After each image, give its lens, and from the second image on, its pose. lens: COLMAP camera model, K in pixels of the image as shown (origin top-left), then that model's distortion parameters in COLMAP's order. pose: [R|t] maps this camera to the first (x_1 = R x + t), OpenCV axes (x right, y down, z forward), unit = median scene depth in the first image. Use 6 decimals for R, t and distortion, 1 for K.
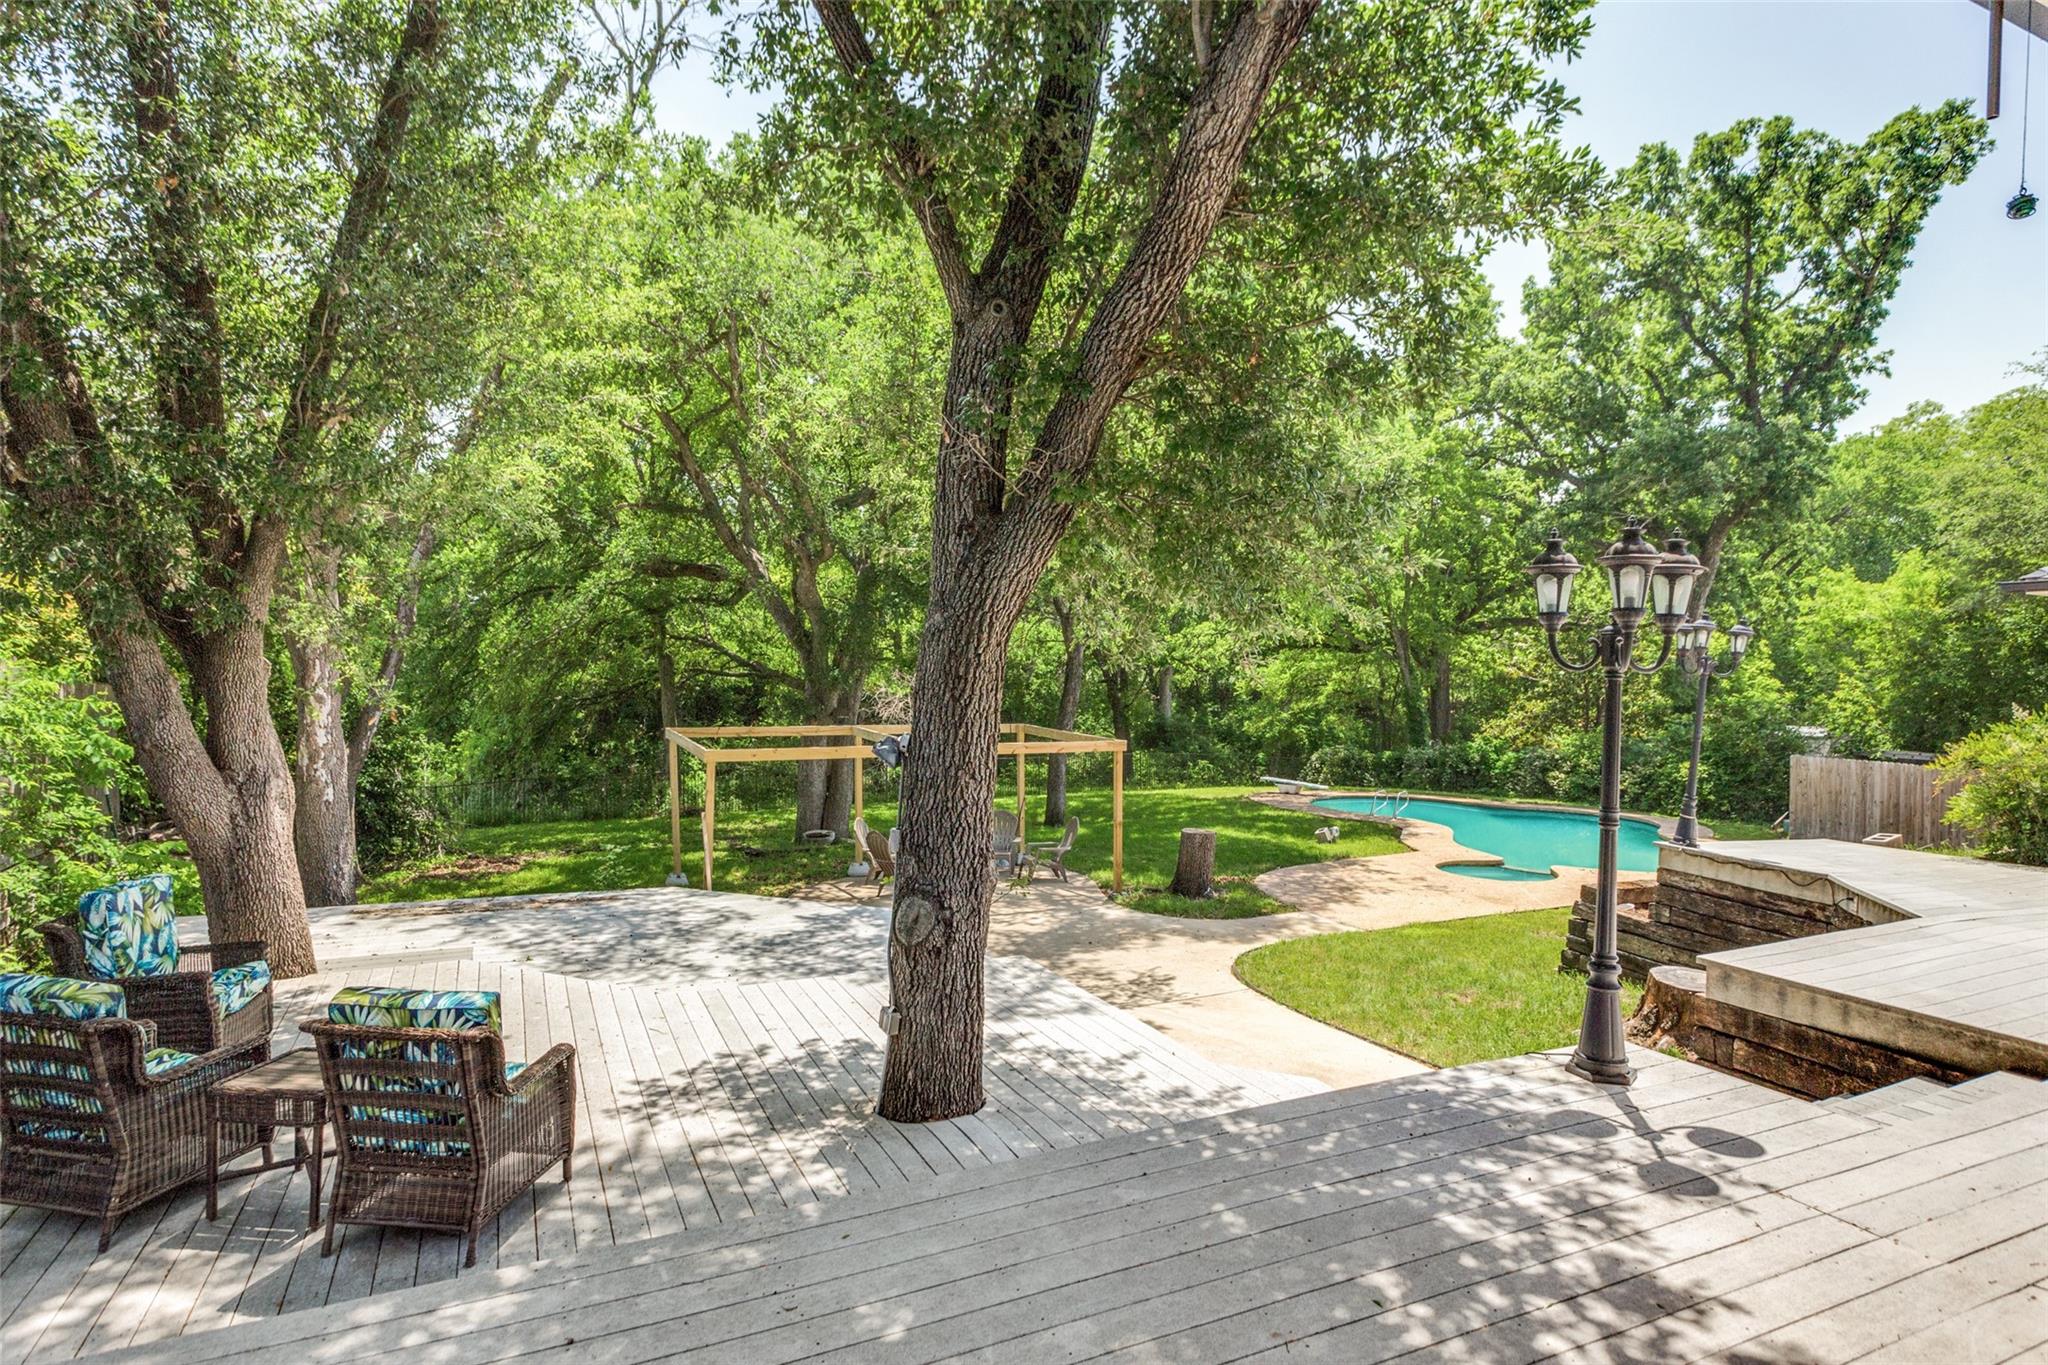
lens RADIAL K [[1086.3, 0, 1014.7], [0, 1086.3, 683.3], [0, 0, 1]] dist [-0.008188, 0.008031]
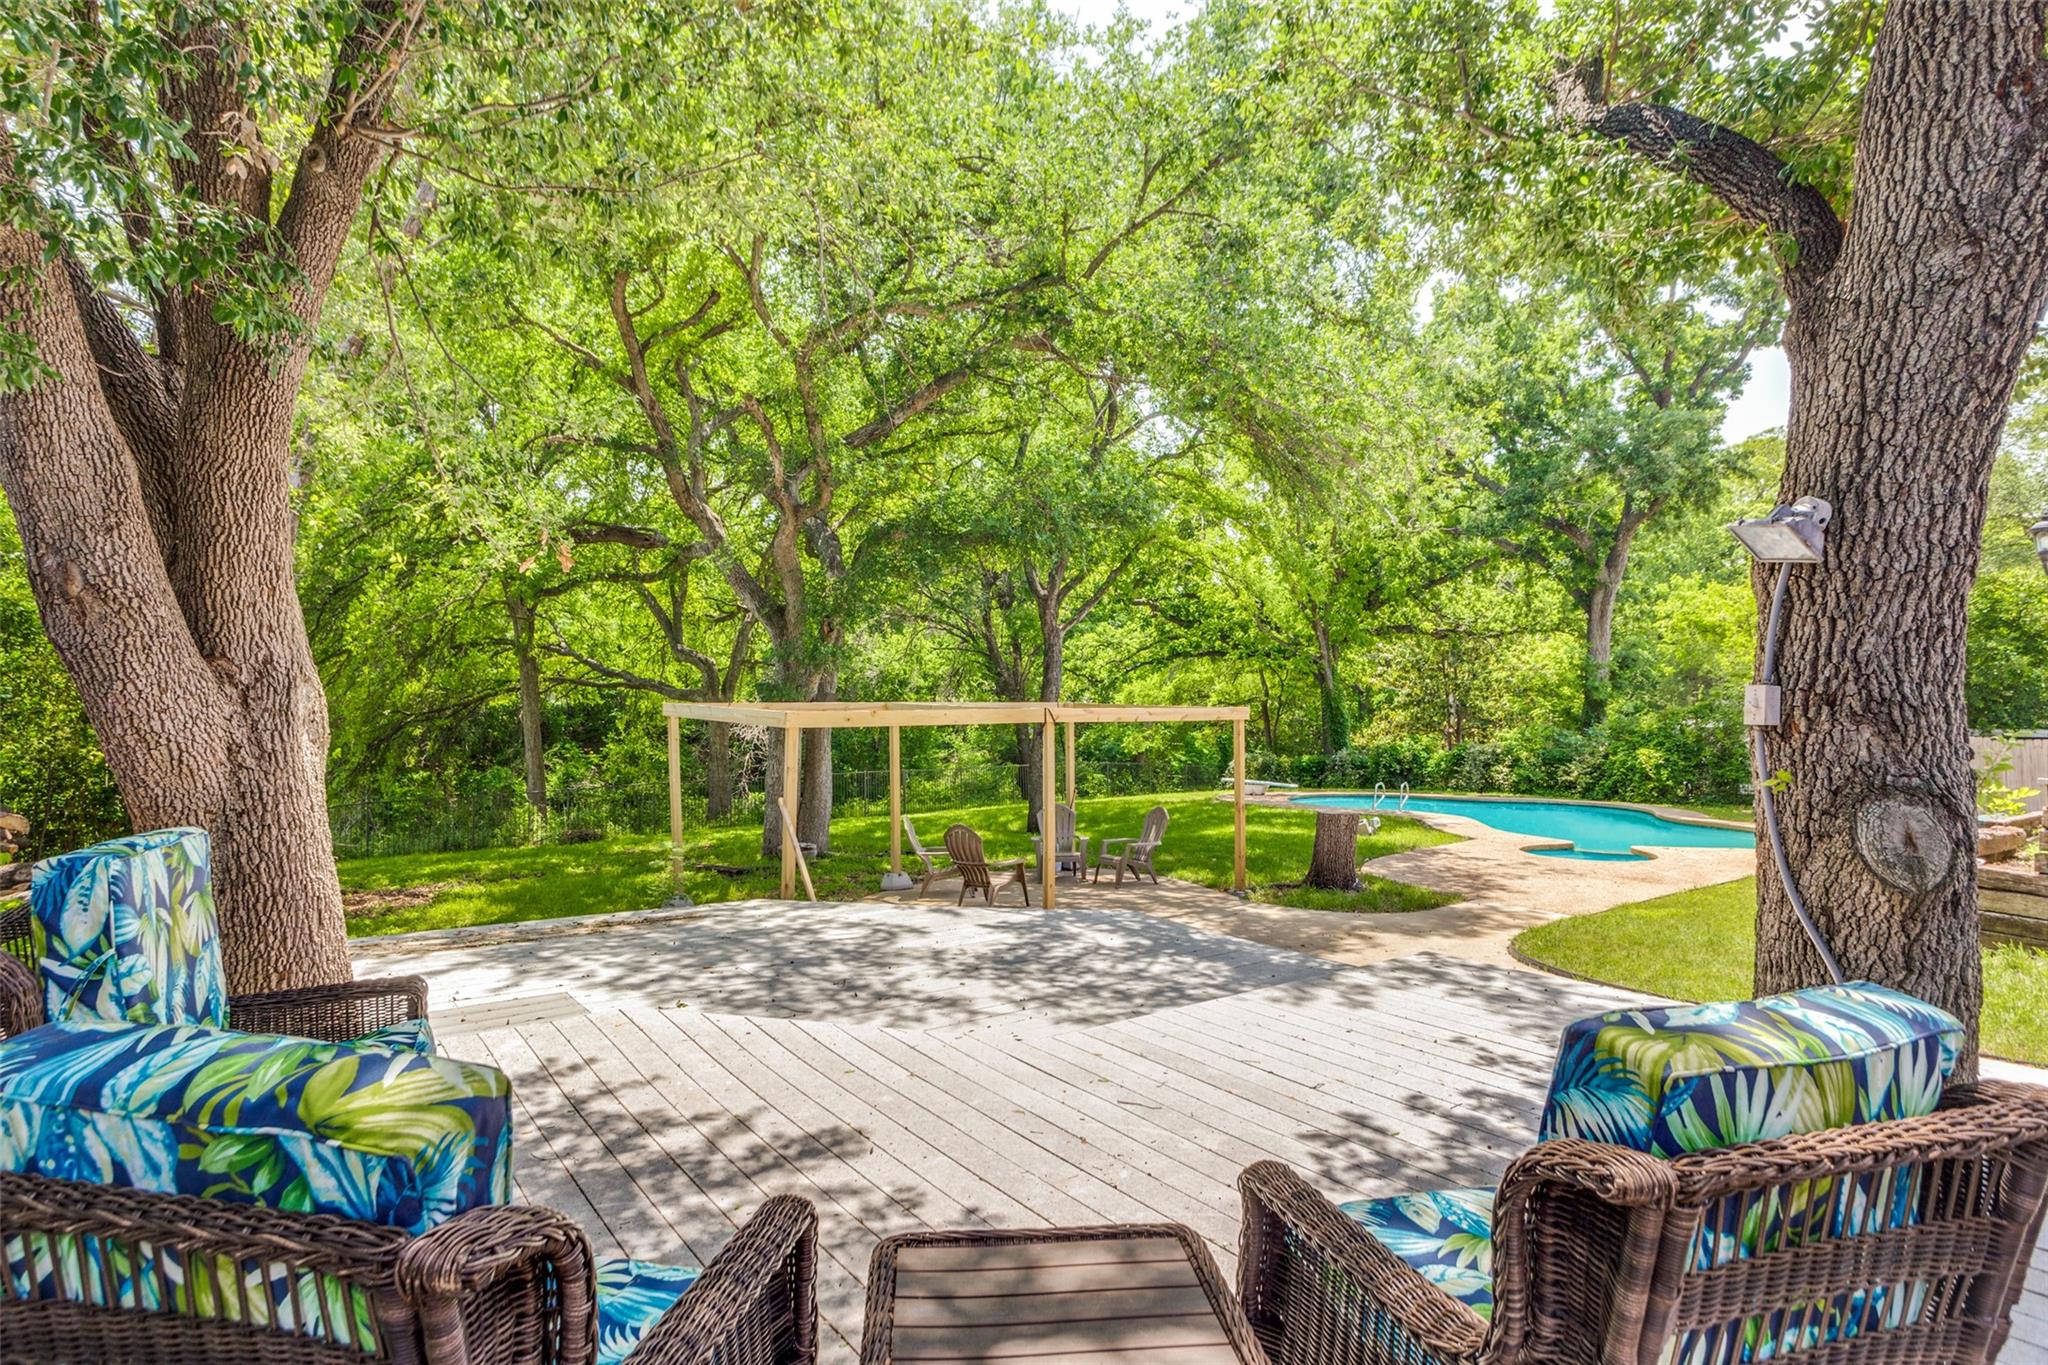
lens RADIAL K [[1086.3, 0, 1020.3], [0, 1086.3, 680.8], [0, 0, 1]] dist [-0.008188, 0.008031]
pose [[0.983018, -0.010631, 0.183199, -0.363981], [0.016690, 0.999362, -0.031561, 0.091804], [-0.182747, 0.034082, 0.982569, 0.347373]]
